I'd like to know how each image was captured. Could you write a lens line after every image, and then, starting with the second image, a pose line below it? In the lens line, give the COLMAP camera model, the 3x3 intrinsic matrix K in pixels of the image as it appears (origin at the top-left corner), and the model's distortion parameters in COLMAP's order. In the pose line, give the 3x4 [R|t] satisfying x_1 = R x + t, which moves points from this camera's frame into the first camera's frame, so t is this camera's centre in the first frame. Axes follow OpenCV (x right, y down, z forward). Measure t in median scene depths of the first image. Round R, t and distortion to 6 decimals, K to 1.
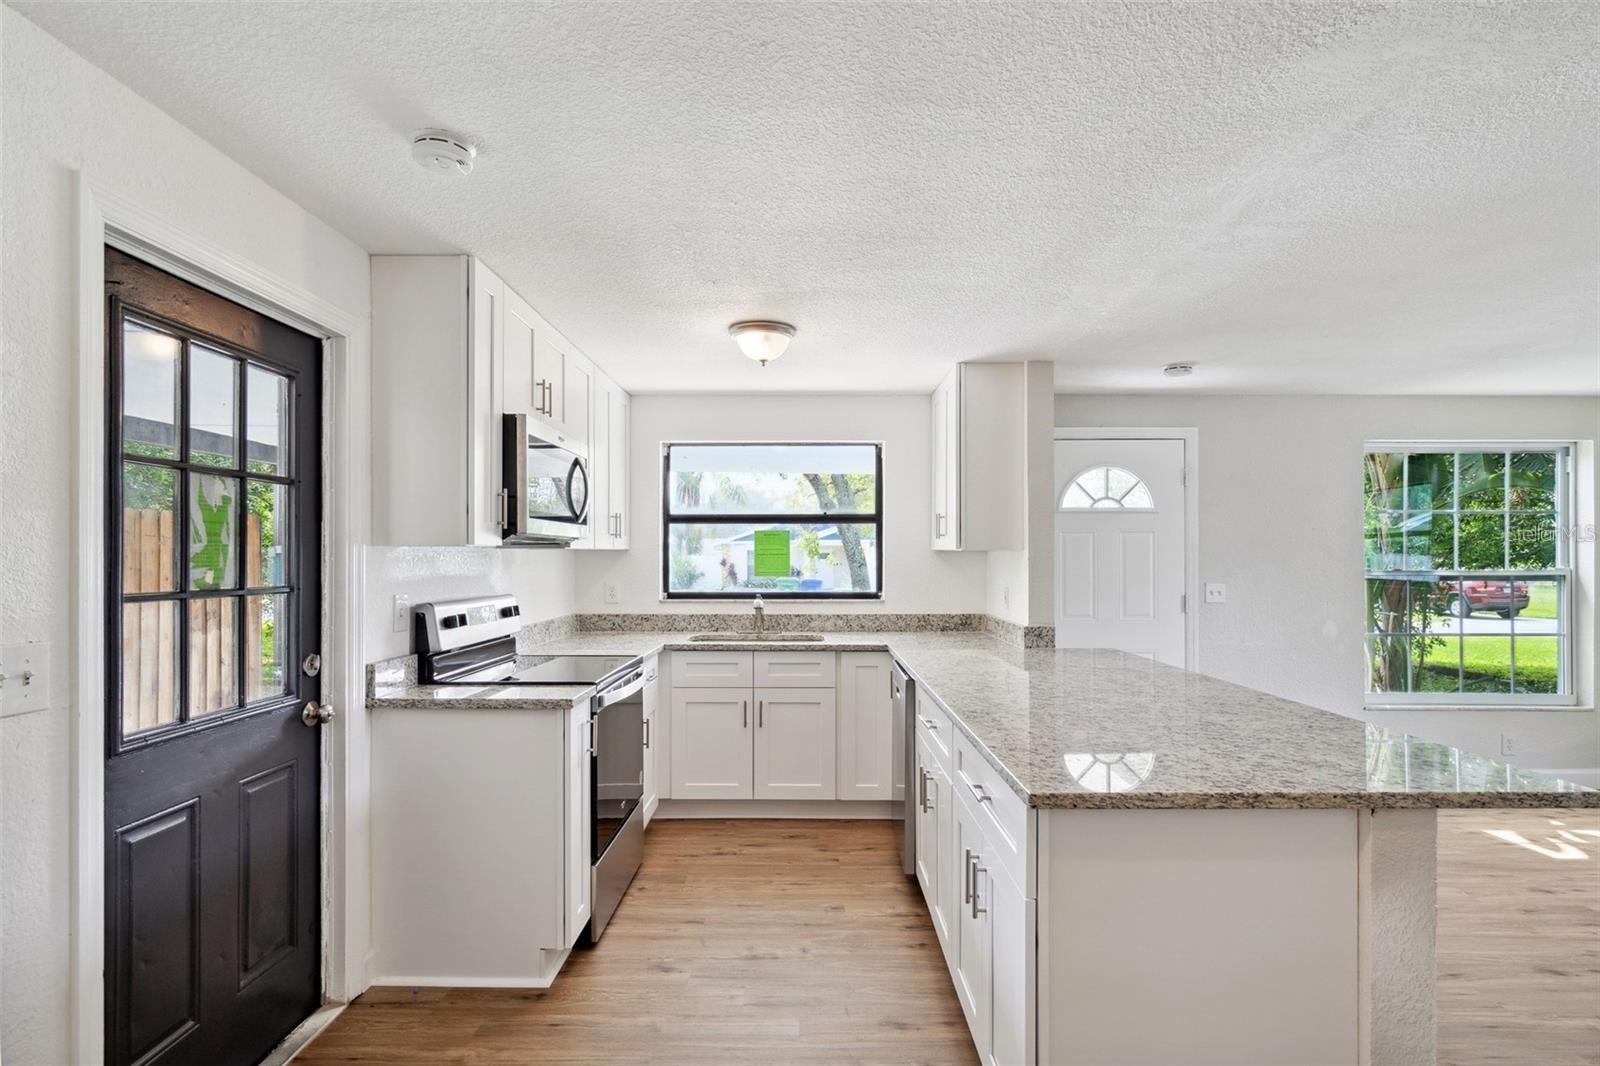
lens RADIAL K [[772.8, 0, 794.5], [0, 772.8, 556.2], [0, 0, 1]] dist [-0.005404, 0.001409]
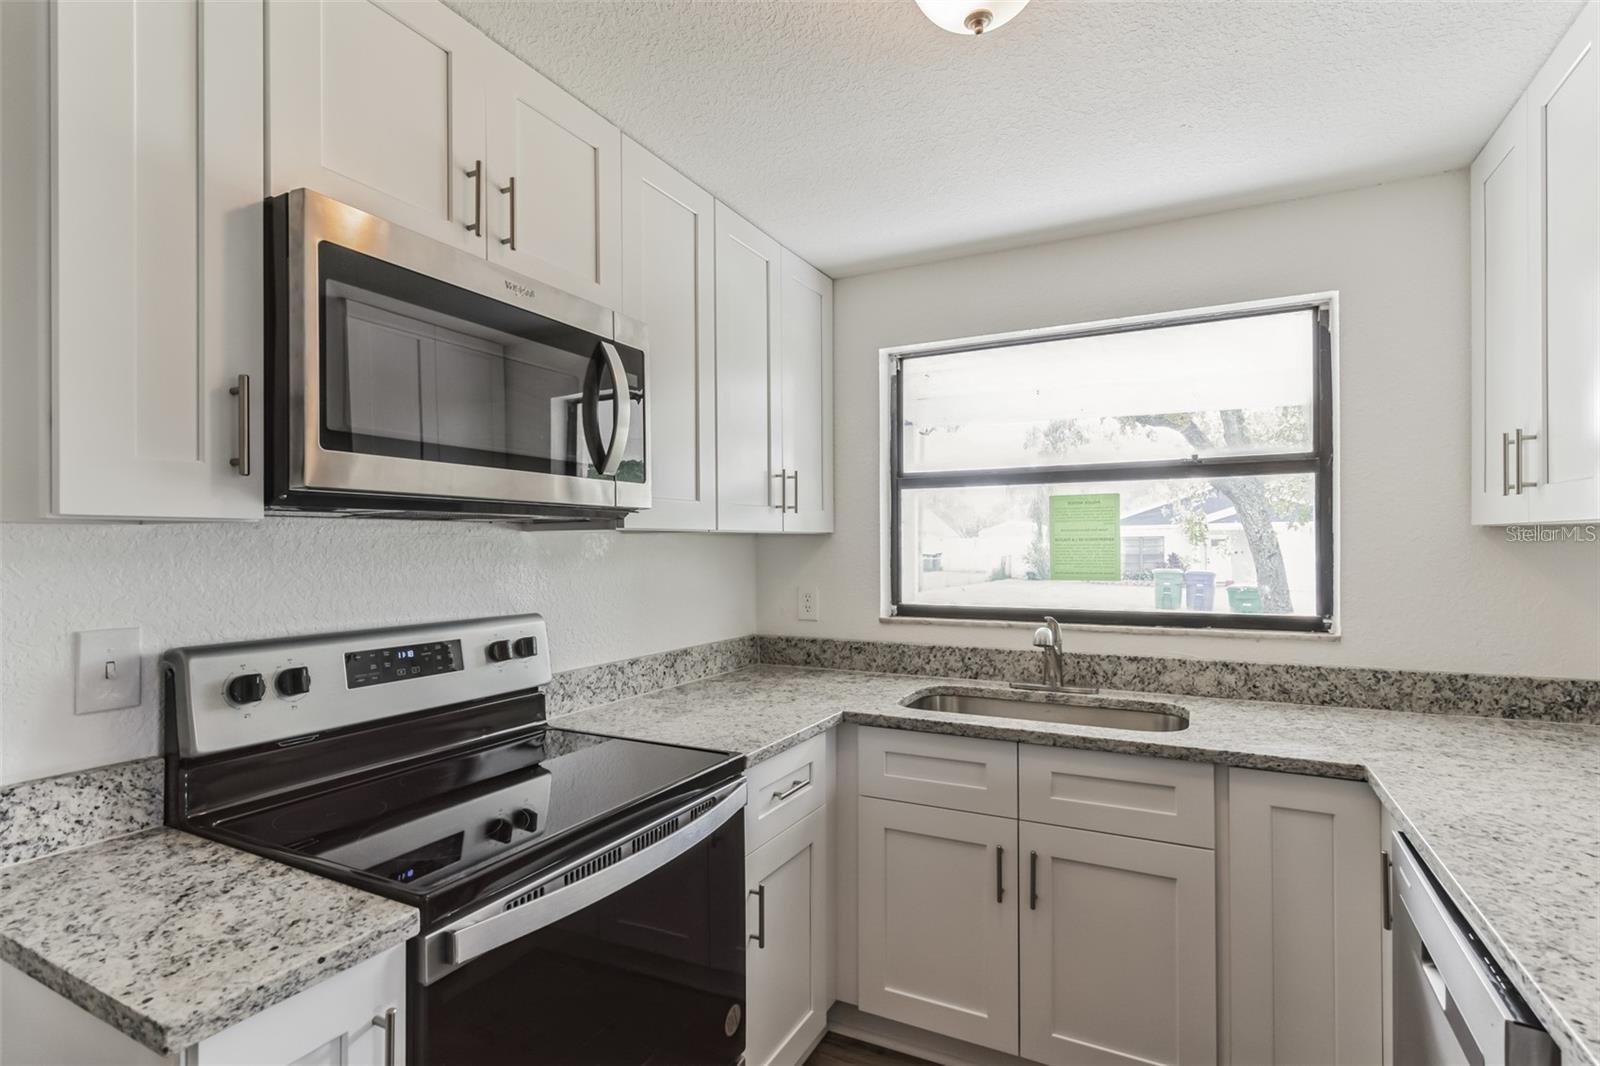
lens RADIAL K [[772.8, 0, 792.9], [0, 772.8, 543.7], [0, 0, 1]] dist [-0.005404, 0.001409]
pose [[0.892691, -0.005603, -0.450634, 0.036269], [0.005181, 0.999984, -0.002172, 0.001139], [0.450639, -0.000396, 0.892706, 0.493483]]
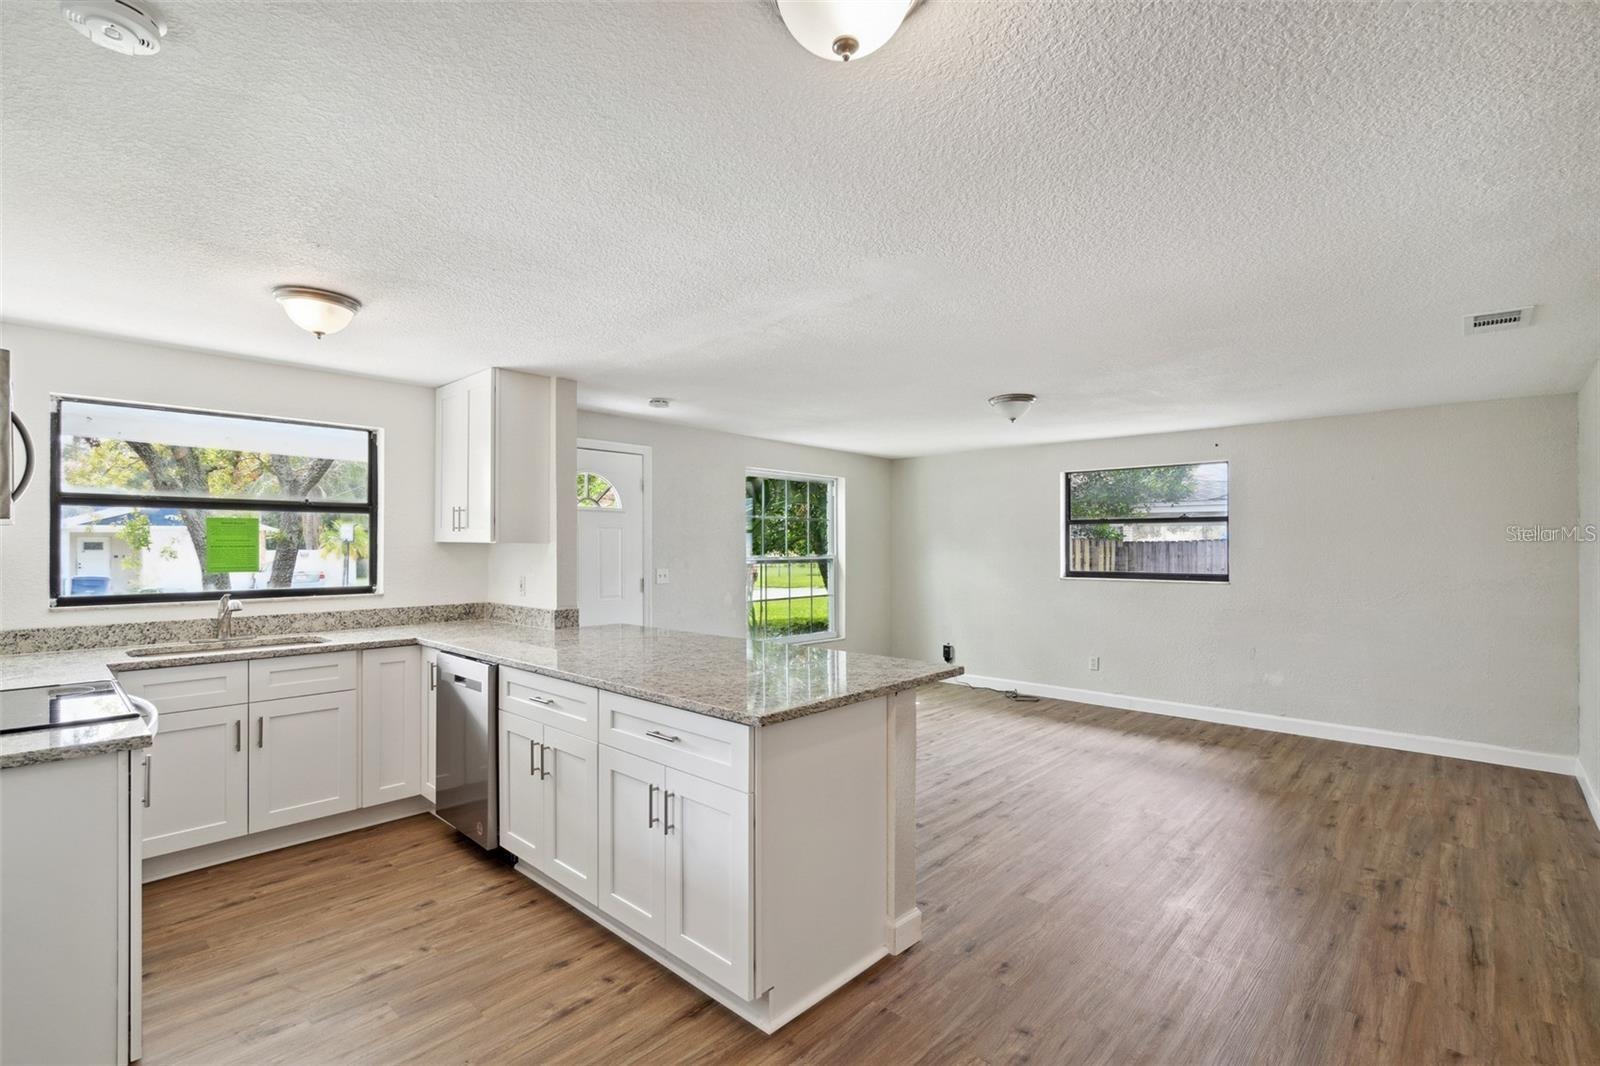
lens RADIAL K [[731.1, 0, 790.8], [0, 731.1, 540.7], [0, 0, 1]] dist [-0.000344, 0.001208]
pose [[0.679333, 0.004975, 0.733813, -0.229964], [-0.000303, 0.999979, -0.006500, -0.003701], [-0.733830, 0.004193, 0.679321, 0.011411]]
